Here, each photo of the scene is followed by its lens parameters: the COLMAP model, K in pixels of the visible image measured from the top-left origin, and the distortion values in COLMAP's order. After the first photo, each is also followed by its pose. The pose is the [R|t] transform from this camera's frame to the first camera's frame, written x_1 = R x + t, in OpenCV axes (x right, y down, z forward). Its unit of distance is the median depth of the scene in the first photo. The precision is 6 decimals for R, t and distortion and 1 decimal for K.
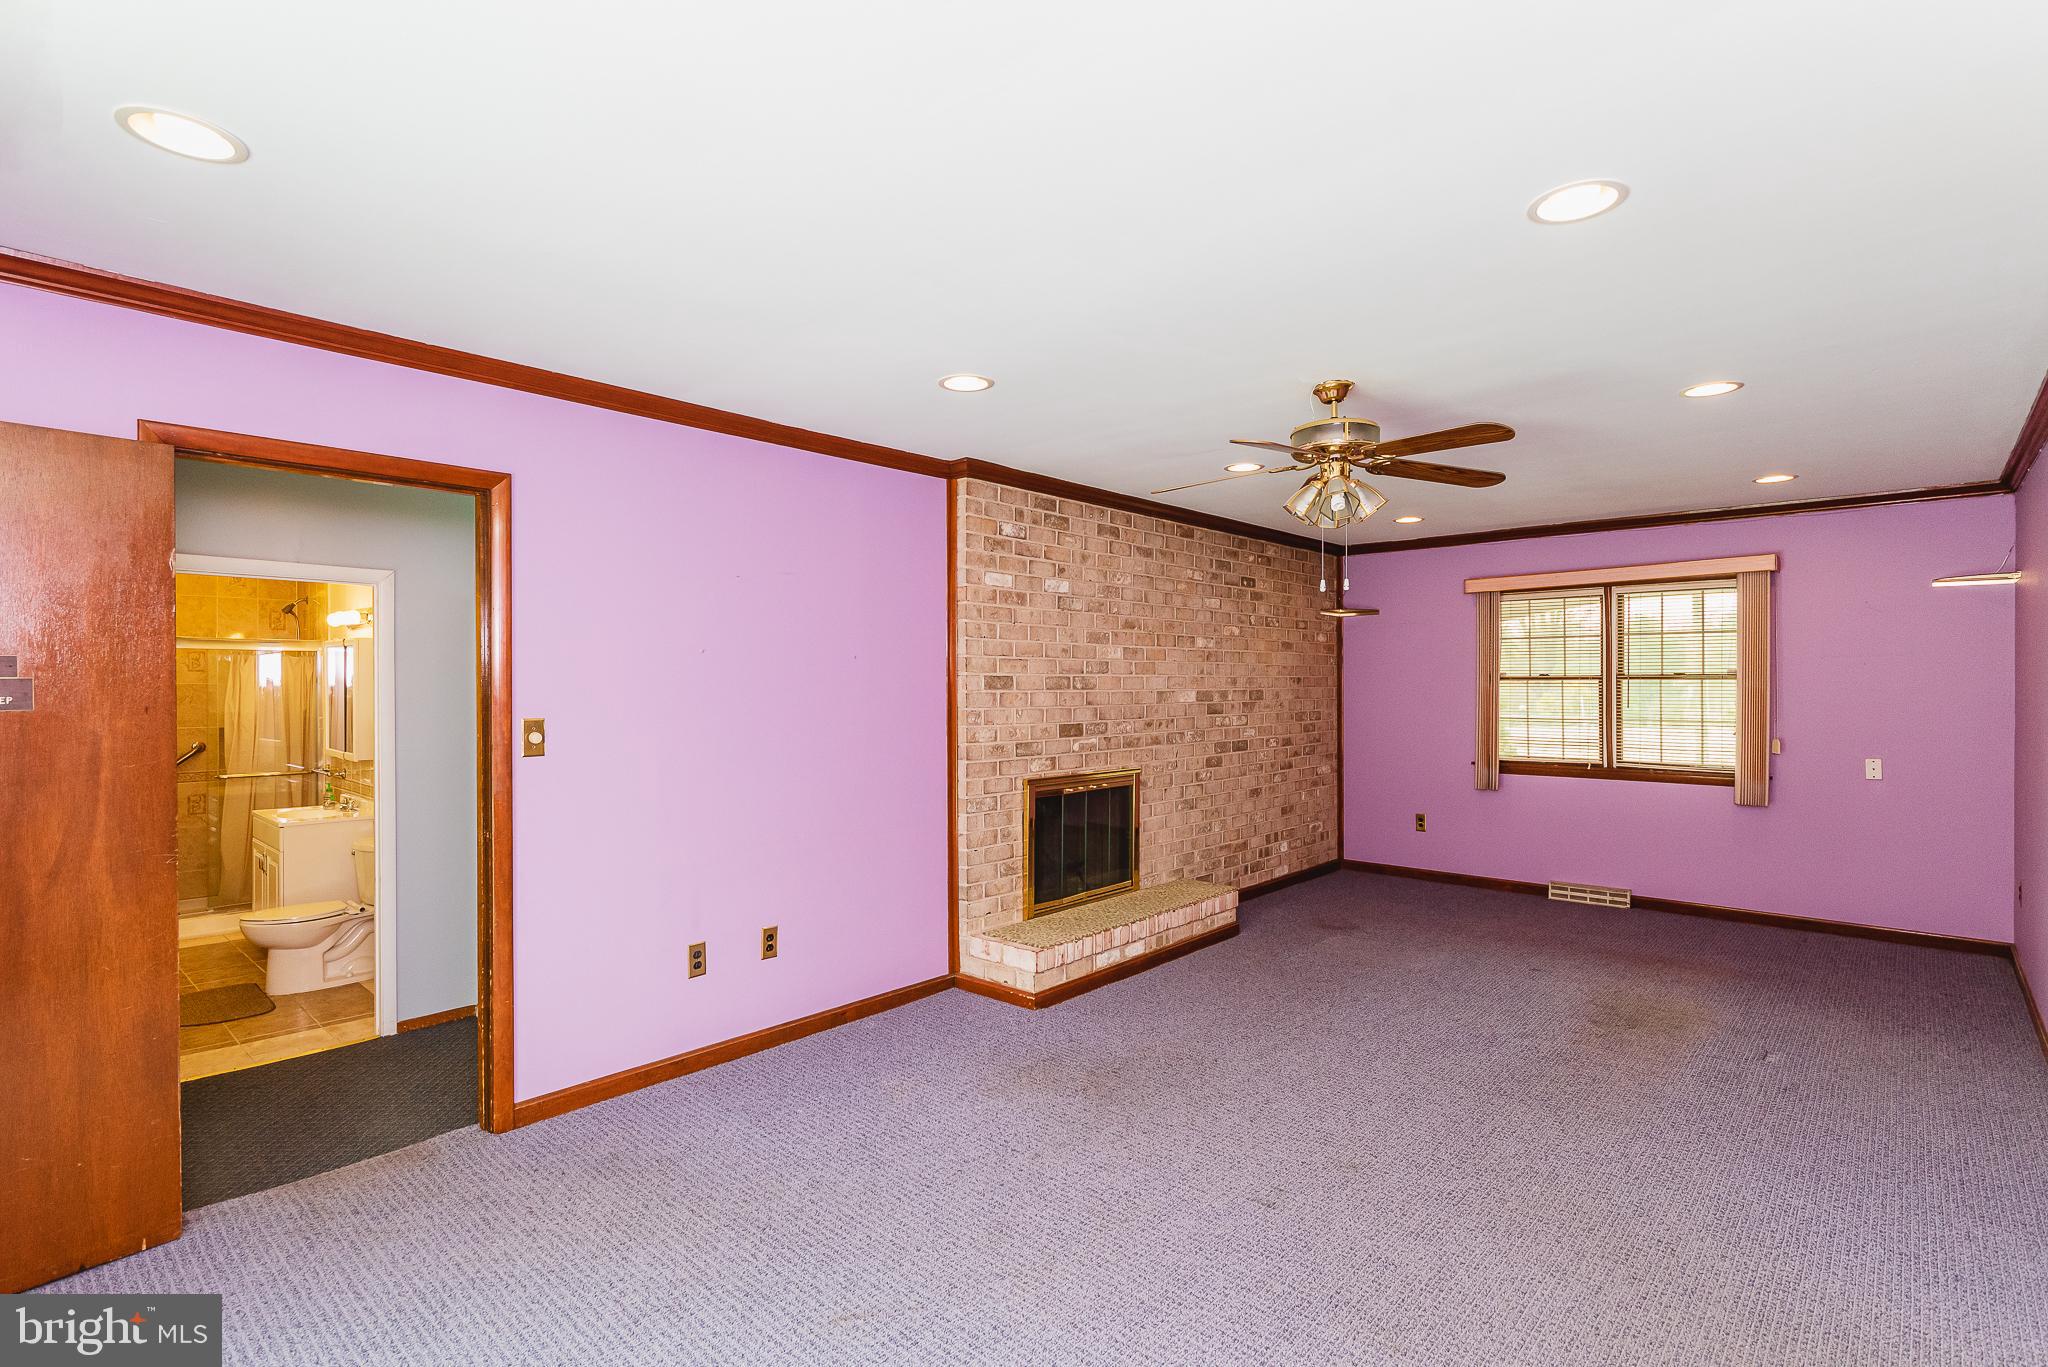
lens RADIAL K [[960.5, 0, 999.6], [0, 960.5, 687.4], [0, 0, 1]] dist [-0.021246, 0.000038]
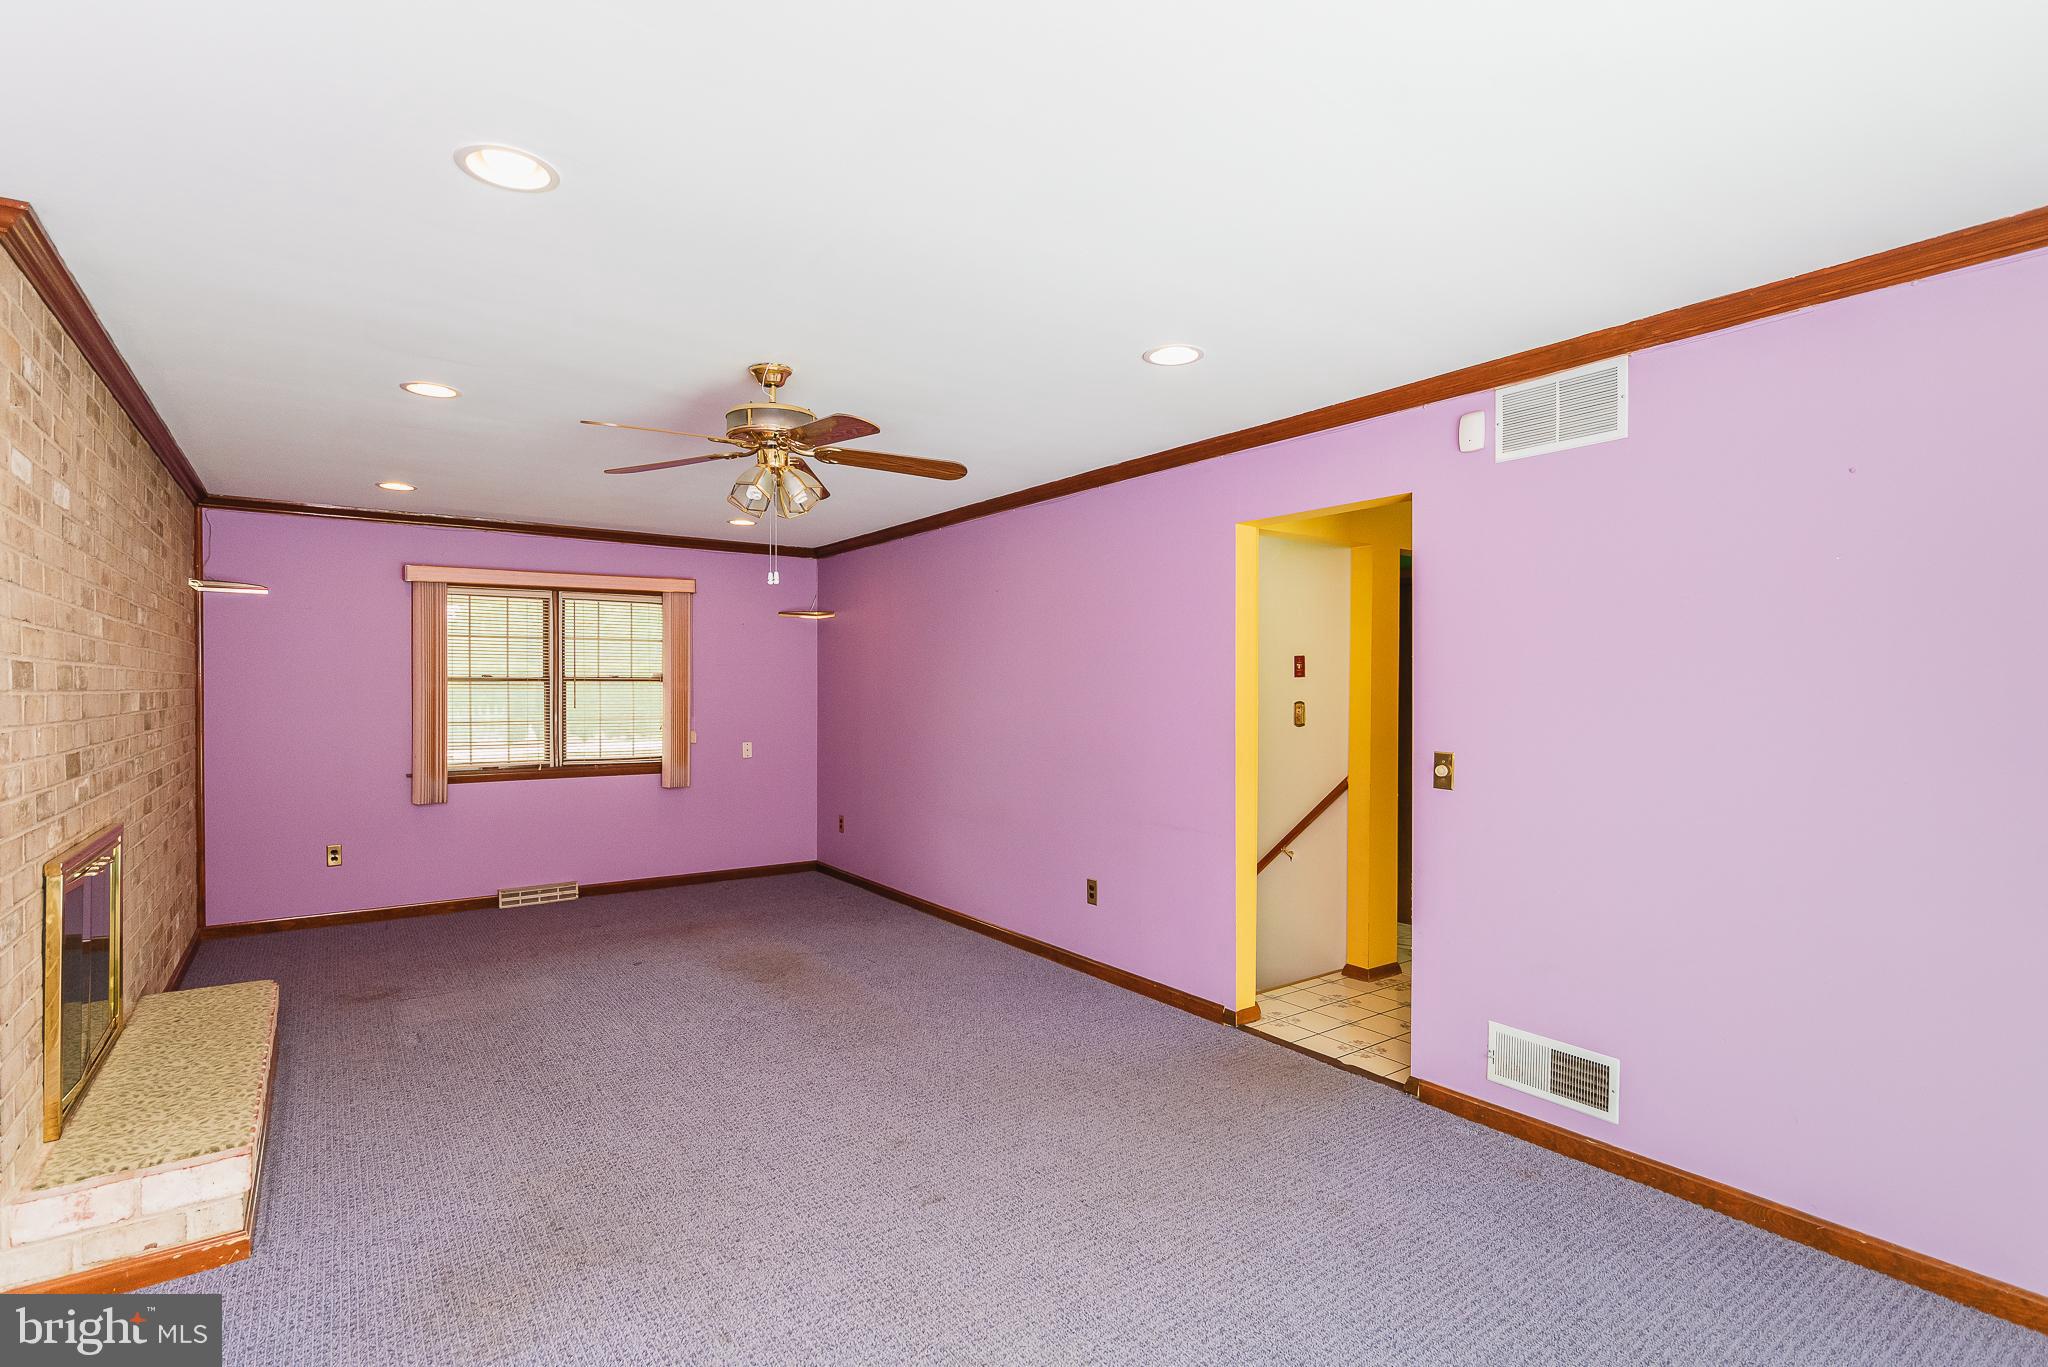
lens RADIAL K [[970.0, 0, 1036.6], [0, 970.0, 690.3], [0, 0, 1]] dist [-0.003780, 0.000340]
pose [[0.186741, -0.000607, 0.982409, -0.318538], [0.004005, 0.999992, -0.000143, 0.003989], [-0.982401, 0.003961, 0.186742, 0.321122]]
